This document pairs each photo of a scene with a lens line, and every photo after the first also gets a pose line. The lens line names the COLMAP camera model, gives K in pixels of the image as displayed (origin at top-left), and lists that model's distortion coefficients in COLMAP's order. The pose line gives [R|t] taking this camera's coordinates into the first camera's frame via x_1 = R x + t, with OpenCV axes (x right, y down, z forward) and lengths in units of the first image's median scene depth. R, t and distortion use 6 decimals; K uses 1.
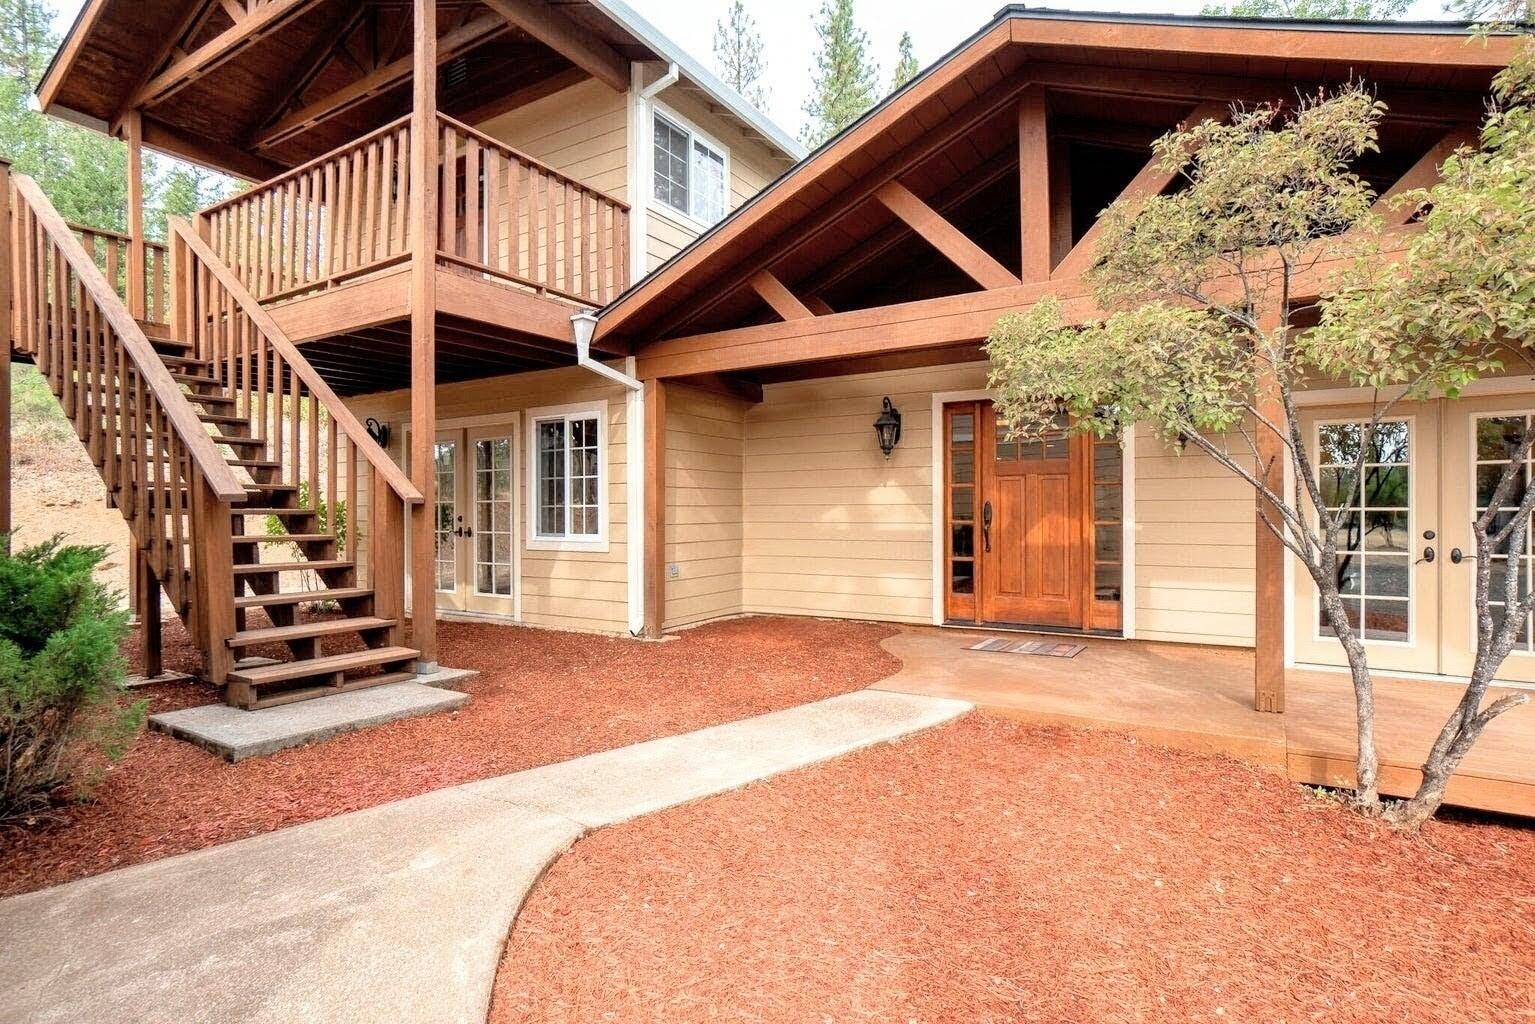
lens RADIAL K [[775.0, 0, 766.4], [0, 775.0, 506.5], [0, 0, 1]] dist [-0.023062, 0.001122]
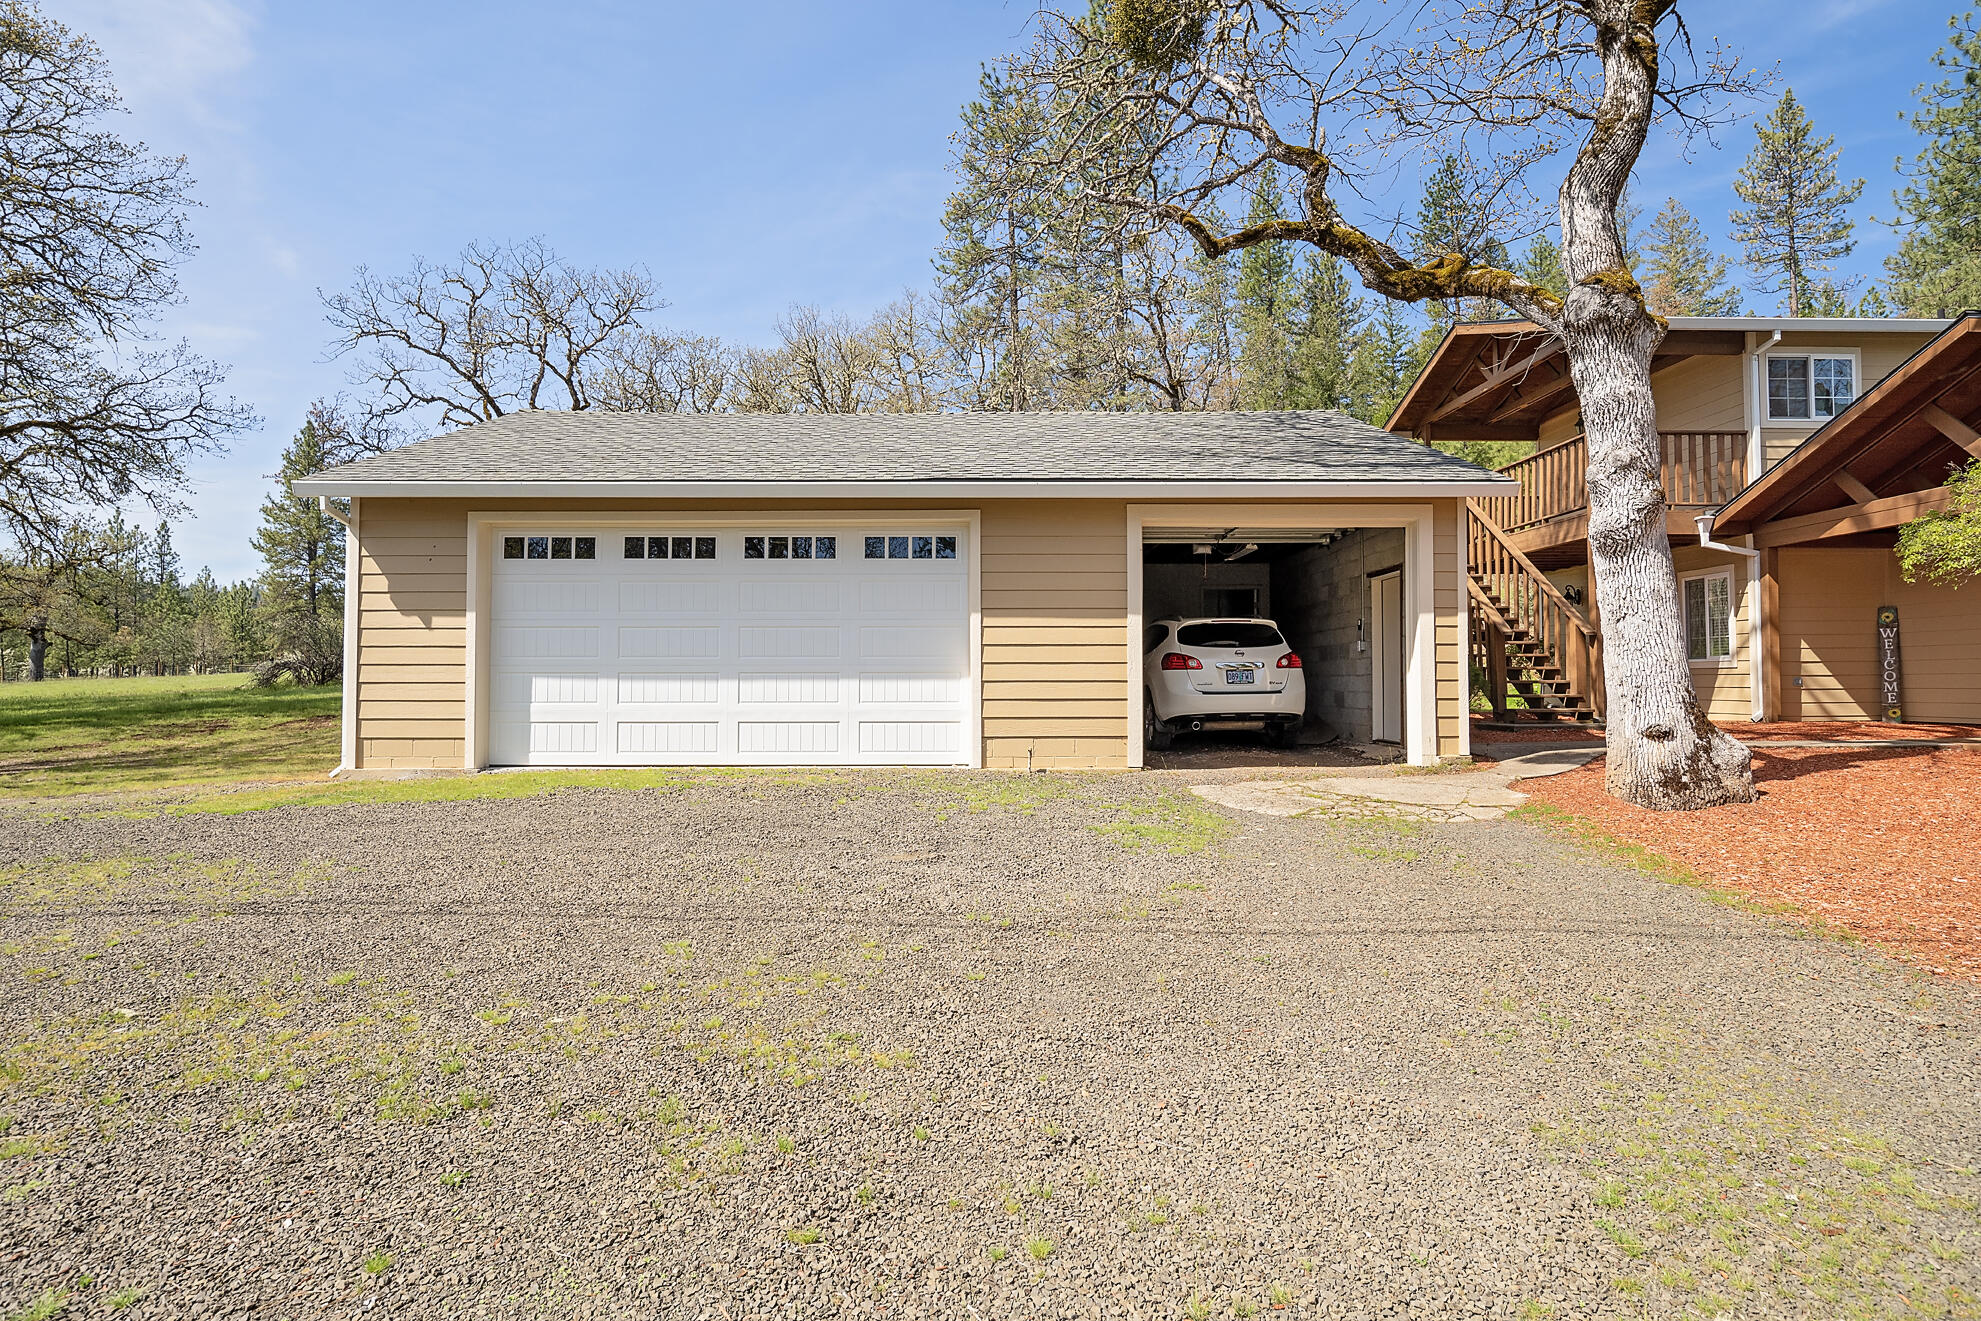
lens RADIAL K [[1014.1, 0, 983.0], [0, 1014.1, 651.0], [0, 0, 1]] dist [-0.007217, 0.003739]
pose [[0.545853, -0.022795, -0.837571, 0.659369], [0.008349, 0.999728, -0.021767, 0.062276], [0.837840, 0.004889, 0.545895, -1.316392]]
